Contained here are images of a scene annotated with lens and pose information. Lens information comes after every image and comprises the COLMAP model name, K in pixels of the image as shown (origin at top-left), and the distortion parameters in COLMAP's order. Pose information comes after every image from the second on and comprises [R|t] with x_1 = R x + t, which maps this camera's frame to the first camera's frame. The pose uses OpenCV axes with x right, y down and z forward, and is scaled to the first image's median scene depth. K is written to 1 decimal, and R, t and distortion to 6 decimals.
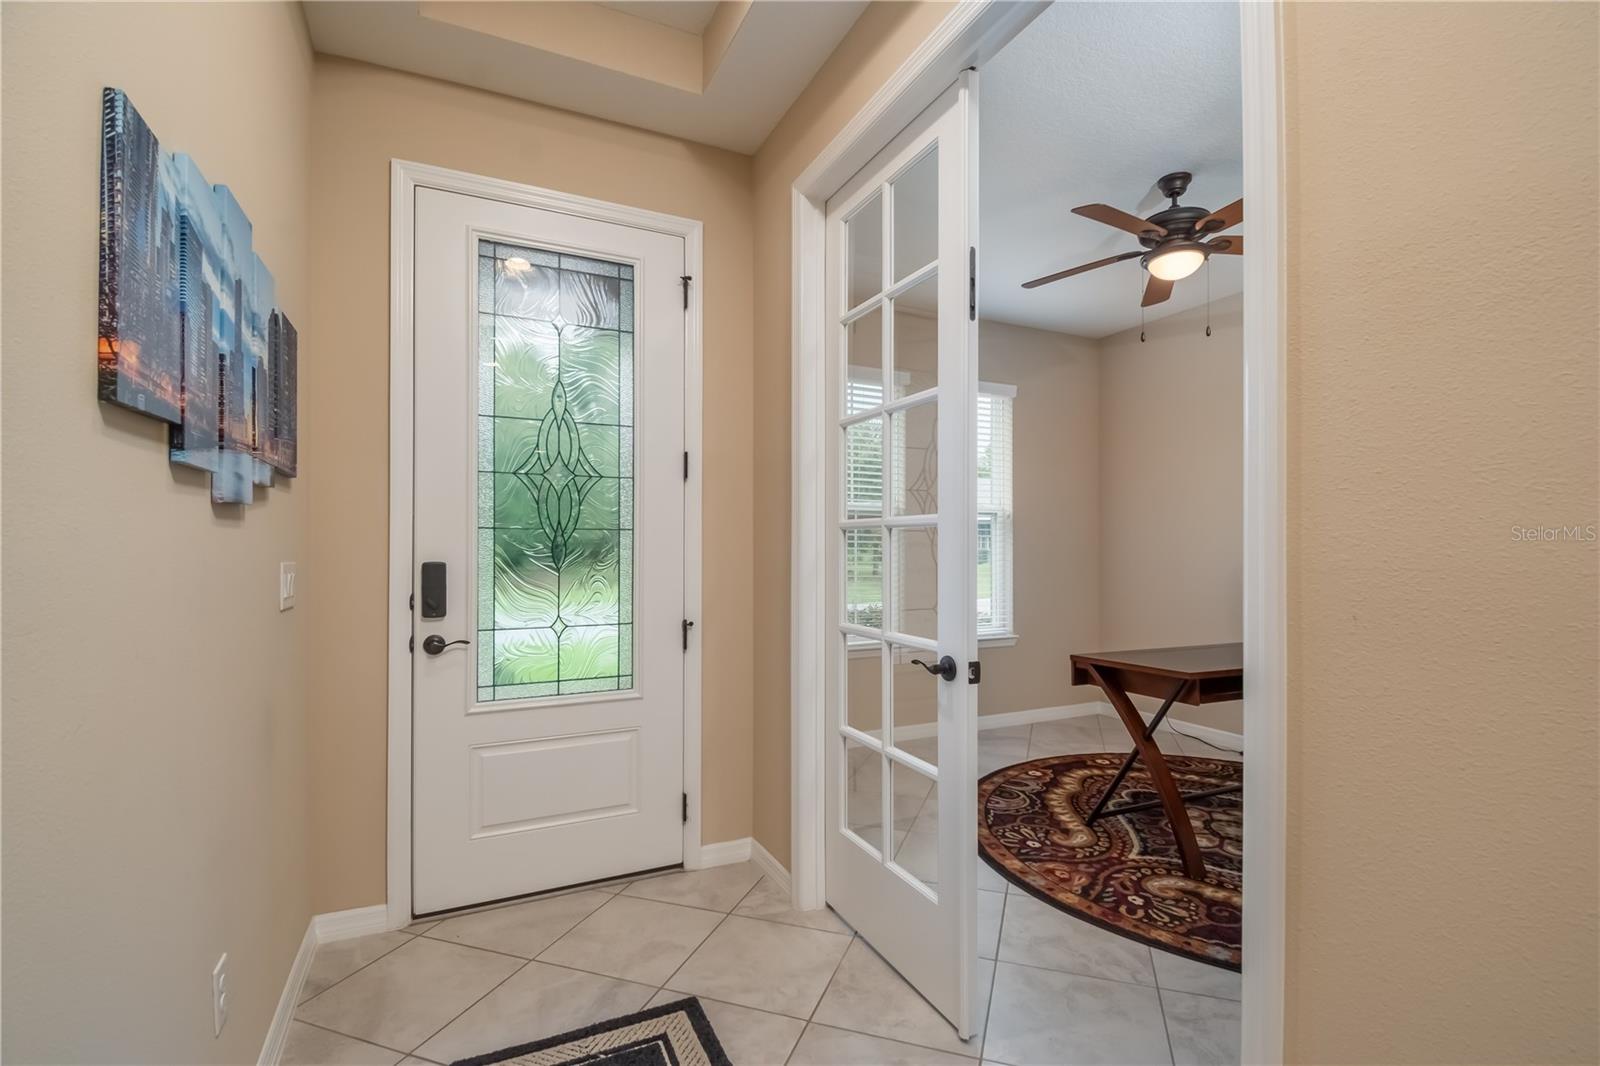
lens RADIAL K [[711.3, 0, 814.4], [0, 711.3, 543.2], [0, 0, 1]] dist [-0.001651, -0.006446]
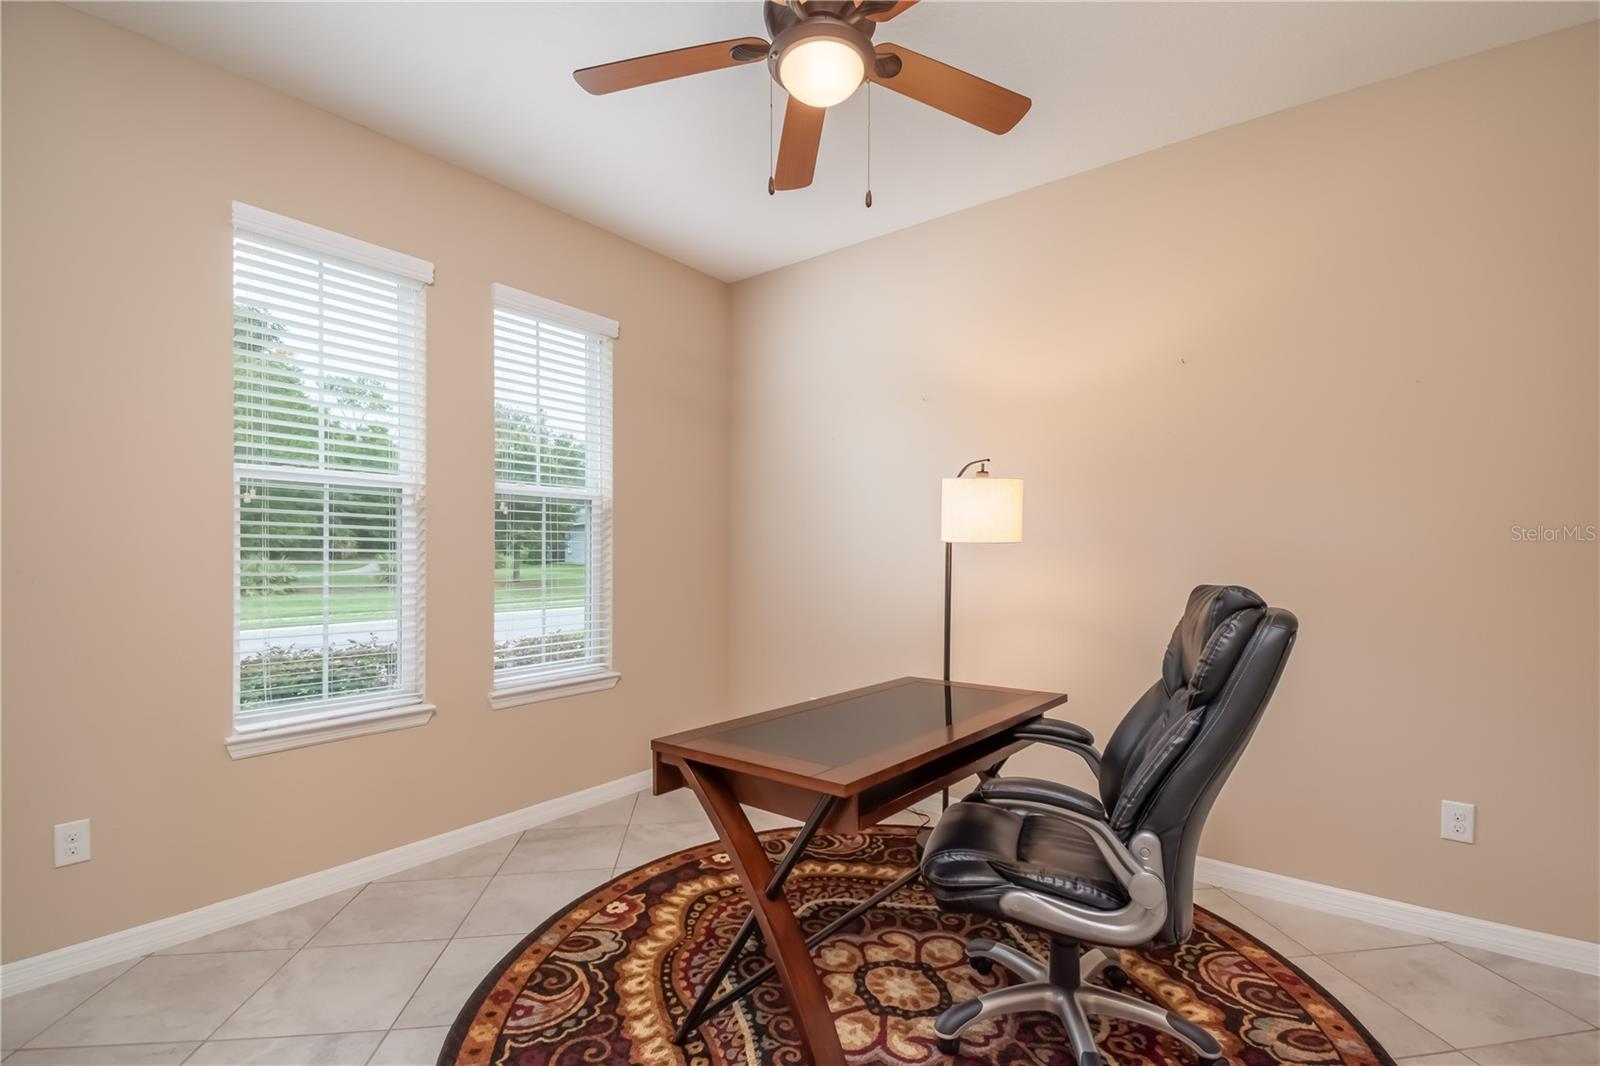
lens RADIAL K [[711.3, 0, 802.4], [0, 711.3, 541.1], [0, 0, 1]] dist [-0.001651, -0.006446]
pose [[0.898911, 0.006564, 0.438082, 0.194838], [-0.004480, 0.999973, -0.005790, 0.001339], [-0.438108, 0.003242, 0.898916, 0.389604]]
